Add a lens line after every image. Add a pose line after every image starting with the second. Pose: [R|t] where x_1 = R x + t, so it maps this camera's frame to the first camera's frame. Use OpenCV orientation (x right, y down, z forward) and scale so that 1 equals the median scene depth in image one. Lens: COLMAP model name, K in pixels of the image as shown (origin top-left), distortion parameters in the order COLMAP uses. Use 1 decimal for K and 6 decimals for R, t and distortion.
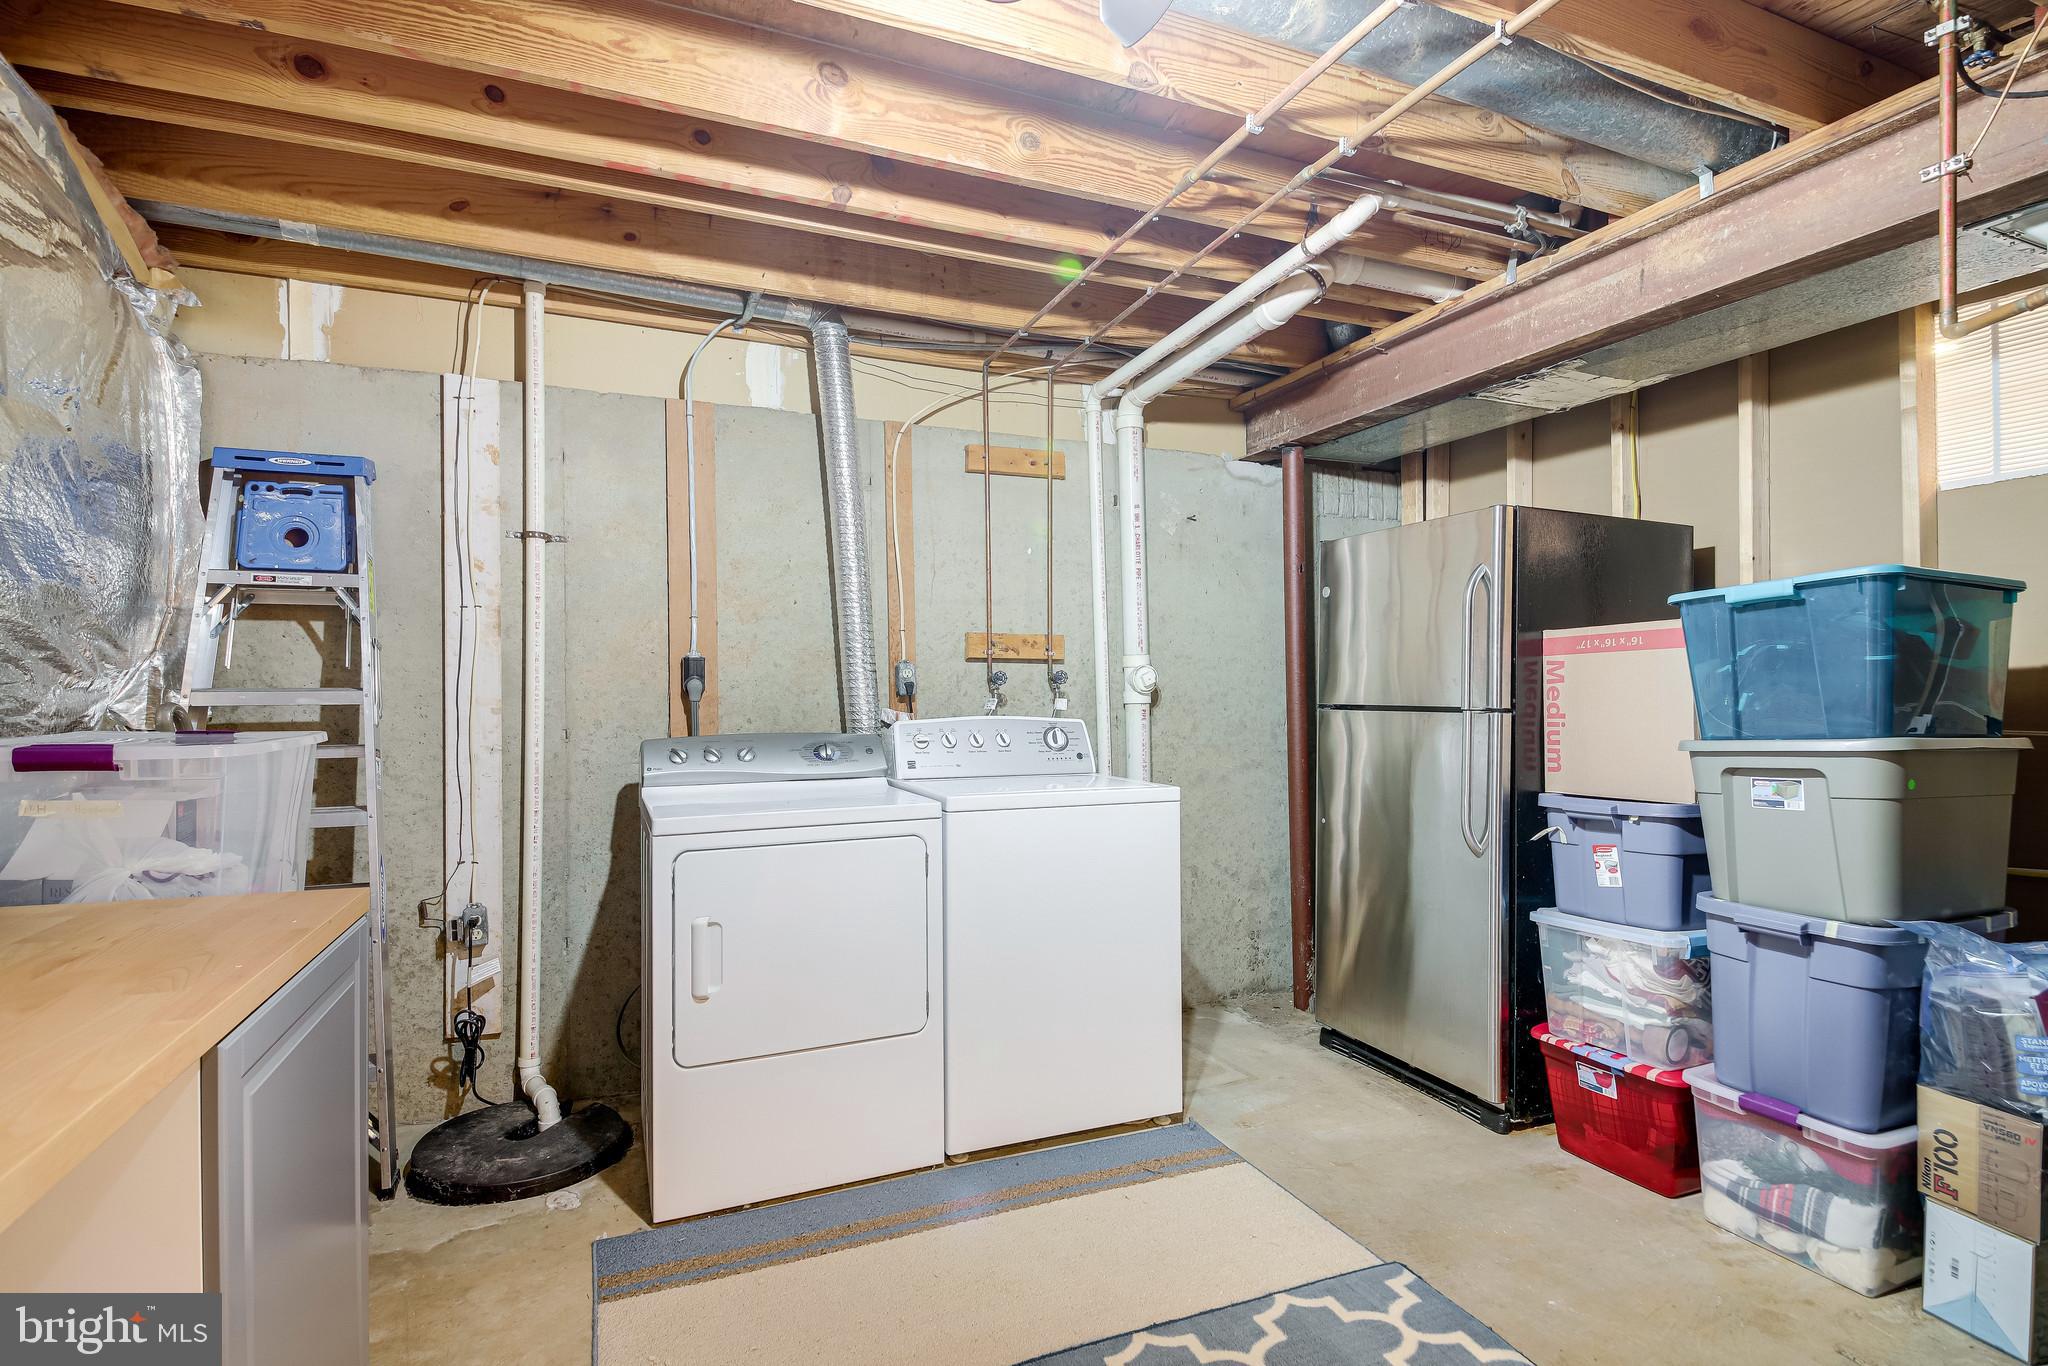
lens RADIAL K [[1025.8, 0, 1042.6], [0, 1025.8, 681.1], [0, 0, 1]] dist [0.011045, -0.015358]
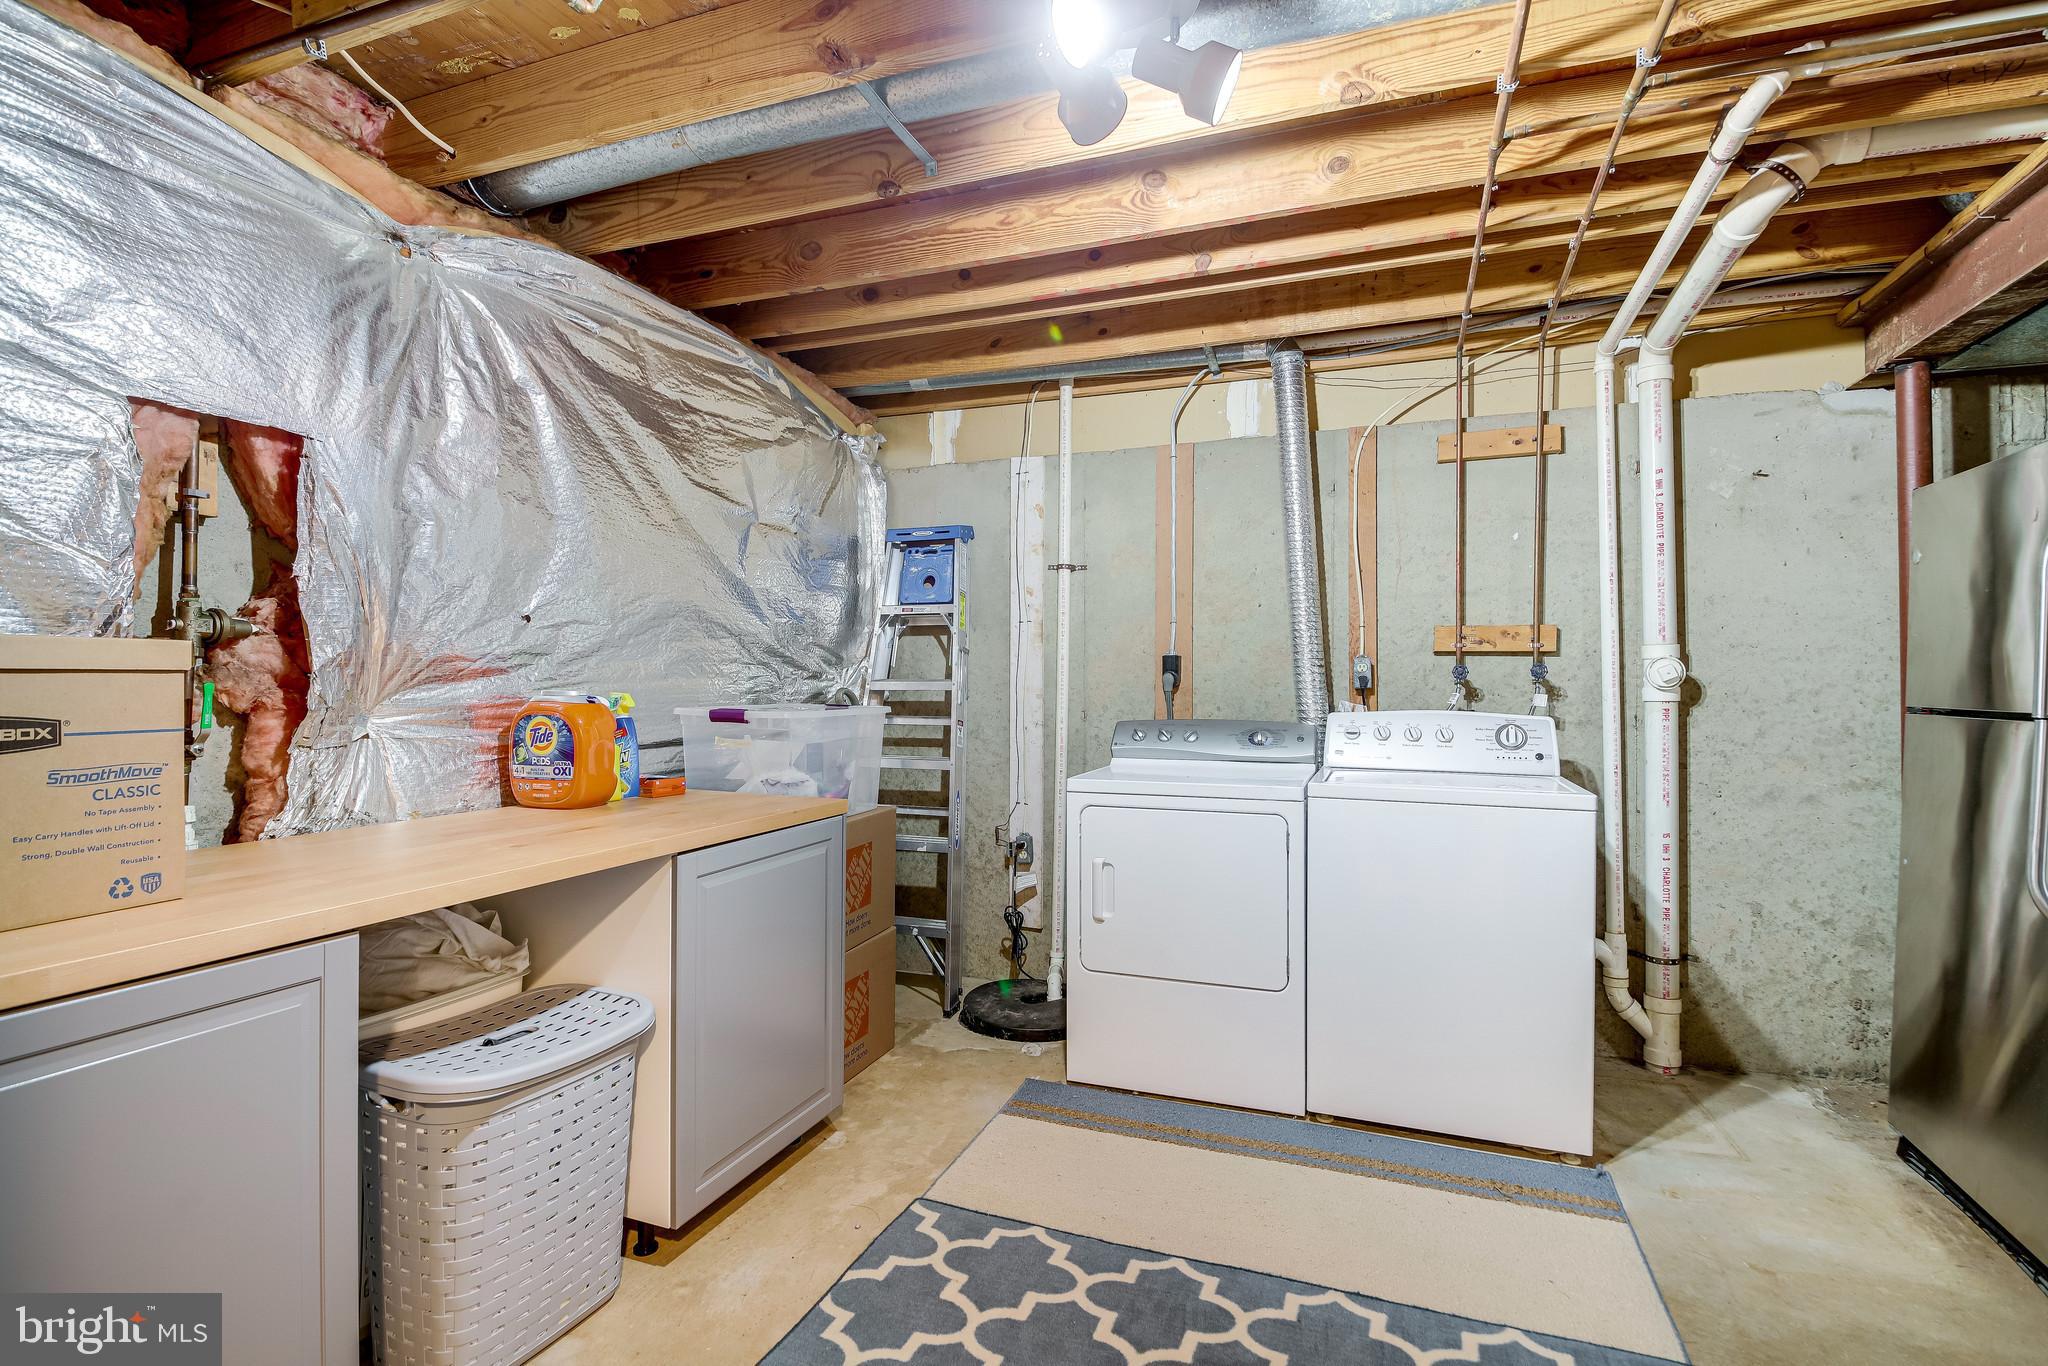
lens RADIAL K [[1025.8, 0, 1025.6], [0, 1025.8, 684.7], [0, 0, 1]] dist [0.011045, -0.015358]
pose [[0.700068, 0.008993, -0.714020, 0.419508], [0.000585, 0.999913, 0.013167, -0.004591], [0.714076, -0.009635, 0.700002, 0.021477]]
